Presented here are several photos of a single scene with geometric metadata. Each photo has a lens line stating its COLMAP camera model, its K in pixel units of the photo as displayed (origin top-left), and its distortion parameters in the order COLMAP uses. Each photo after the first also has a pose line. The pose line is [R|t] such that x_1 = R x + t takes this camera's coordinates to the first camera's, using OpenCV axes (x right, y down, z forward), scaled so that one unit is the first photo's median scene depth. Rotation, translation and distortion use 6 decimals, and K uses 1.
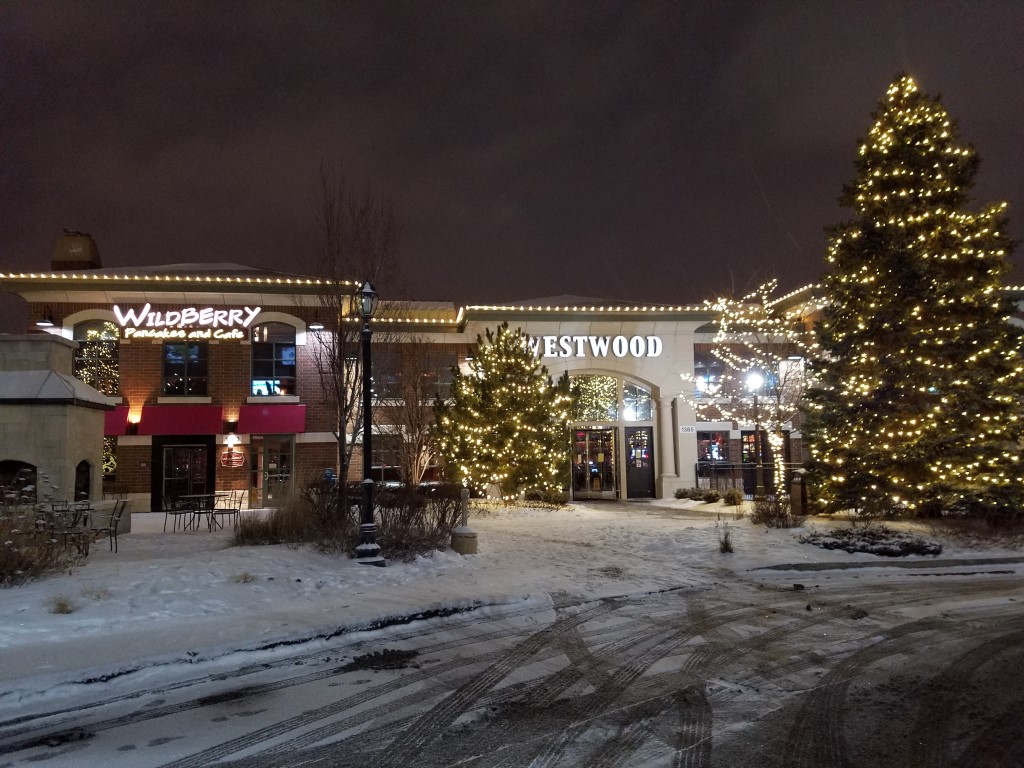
lens RADIAL K [[796.9, 0, 512.0], [0, 796.9, 384.0], [0, 0, 1]] dist [0.295109, -0.471983]
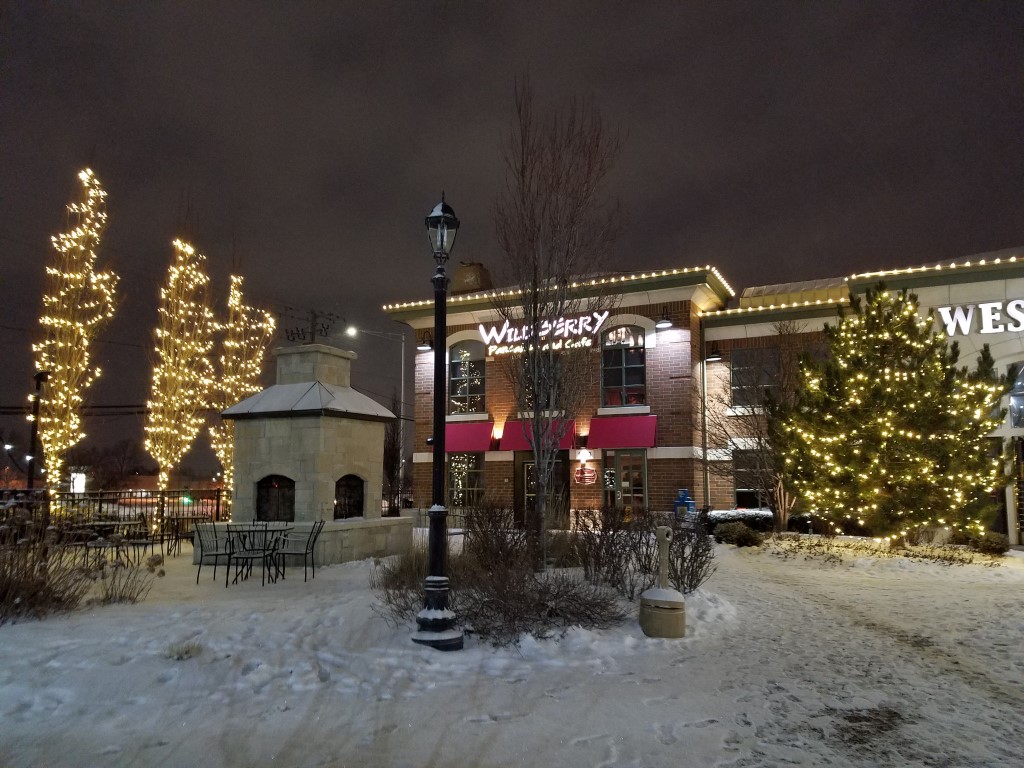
lens RADIAL K [[796.9, 0, 512.0], [0, 796.9, 384.0], [0, 0, 1]] dist [0.295109, -0.471983]
pose [[0.843377, -0.058532, -0.534124, 0.080974], [0.045094, 0.998252, -0.038192, 0.018379], [0.535426, 0.008124, 0.844543, 0.185089]]
